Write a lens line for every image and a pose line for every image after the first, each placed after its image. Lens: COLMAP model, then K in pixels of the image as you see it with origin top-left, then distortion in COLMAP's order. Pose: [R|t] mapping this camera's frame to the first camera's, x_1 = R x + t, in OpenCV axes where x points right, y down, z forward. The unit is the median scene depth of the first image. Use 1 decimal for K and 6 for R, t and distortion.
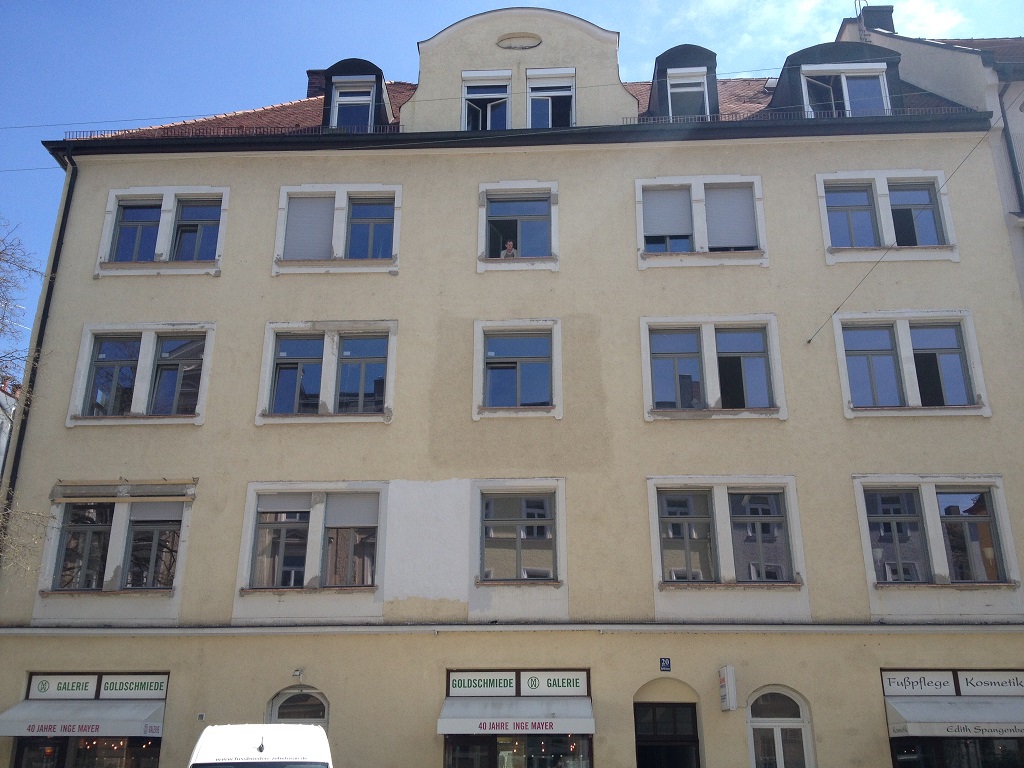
lens RADIAL K [[952.6, 0, 514.0], [0, 952.6, 412.9], [0, 0, 1]] dist [0.035160, -0.012896]
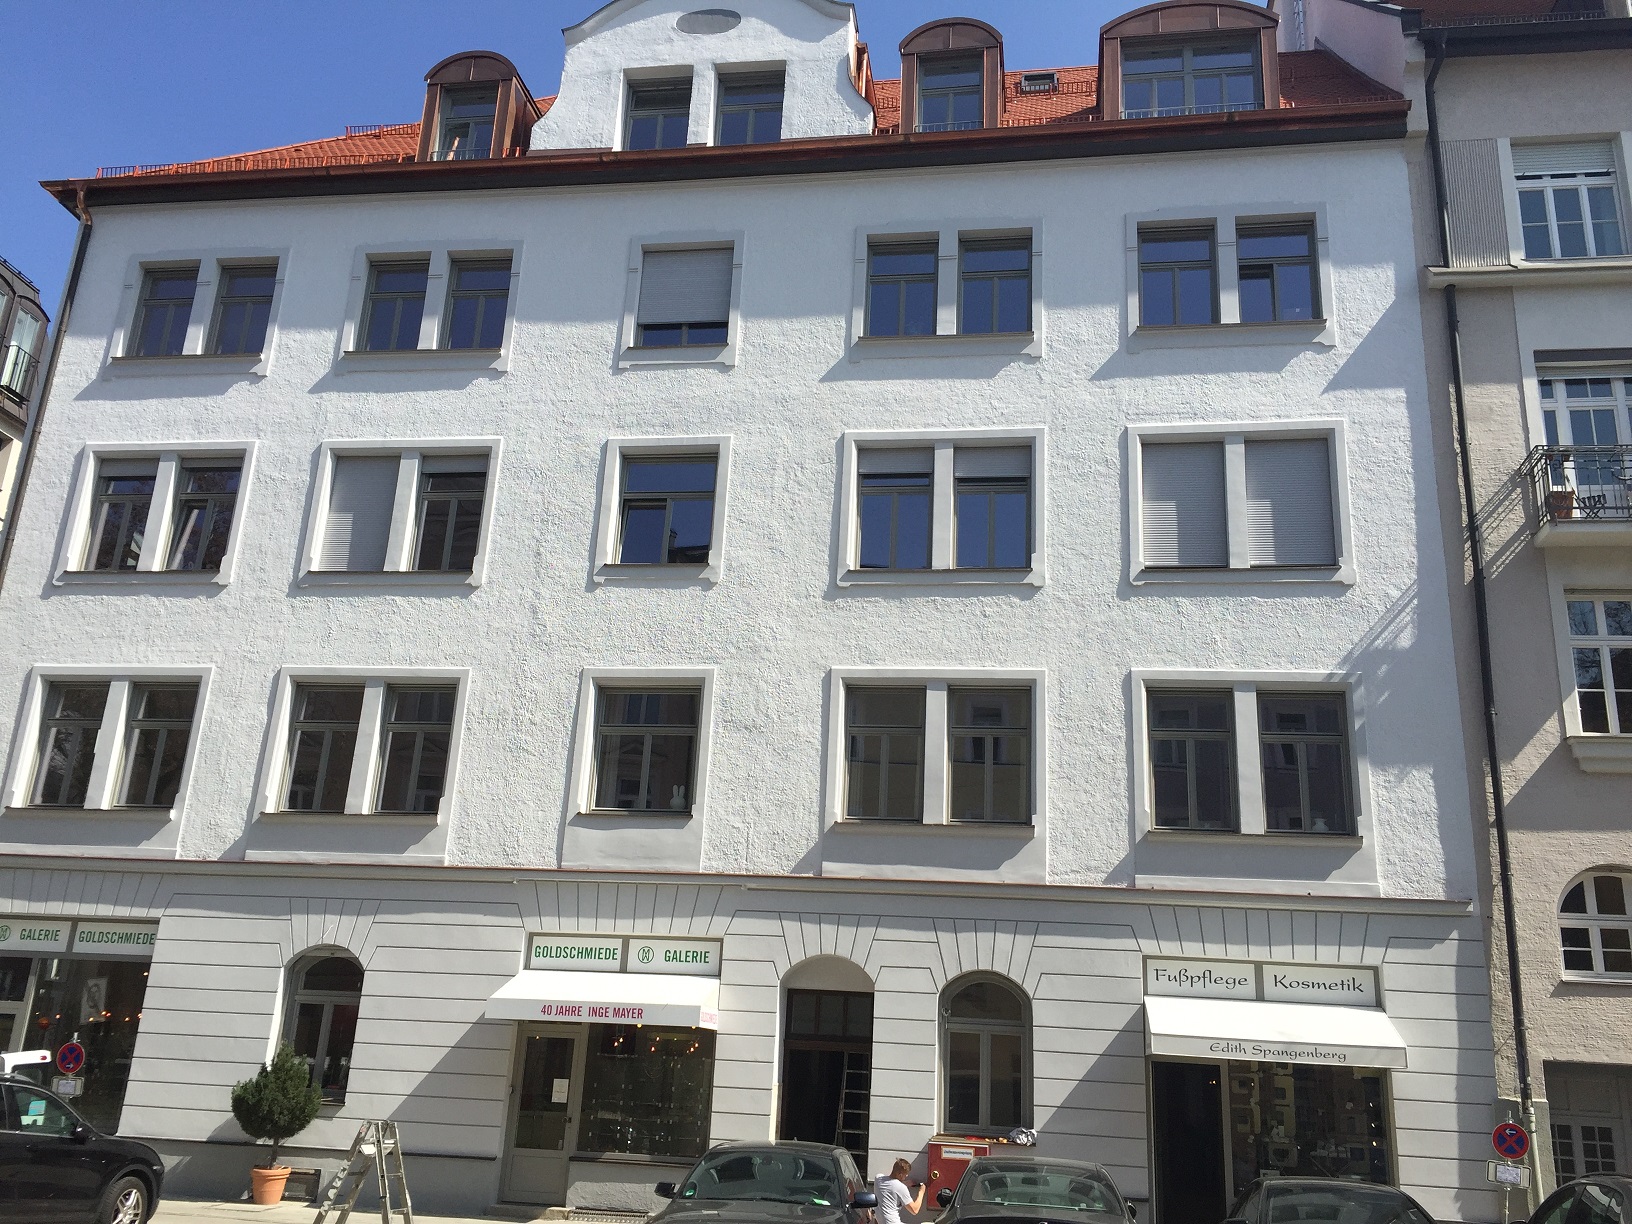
lens RADIAL K [[1405.9, 0, 814.7], [0, 1405.9, 668.2], [0, 0, 1]] dist [0.060476, -0.010750]
pose [[0.992480, 0.018951, -0.120930, 0.234827], [-0.010660, 0.997571, 0.068837, -0.003066], [0.121941, -0.067030, 0.990271, -0.007619]]
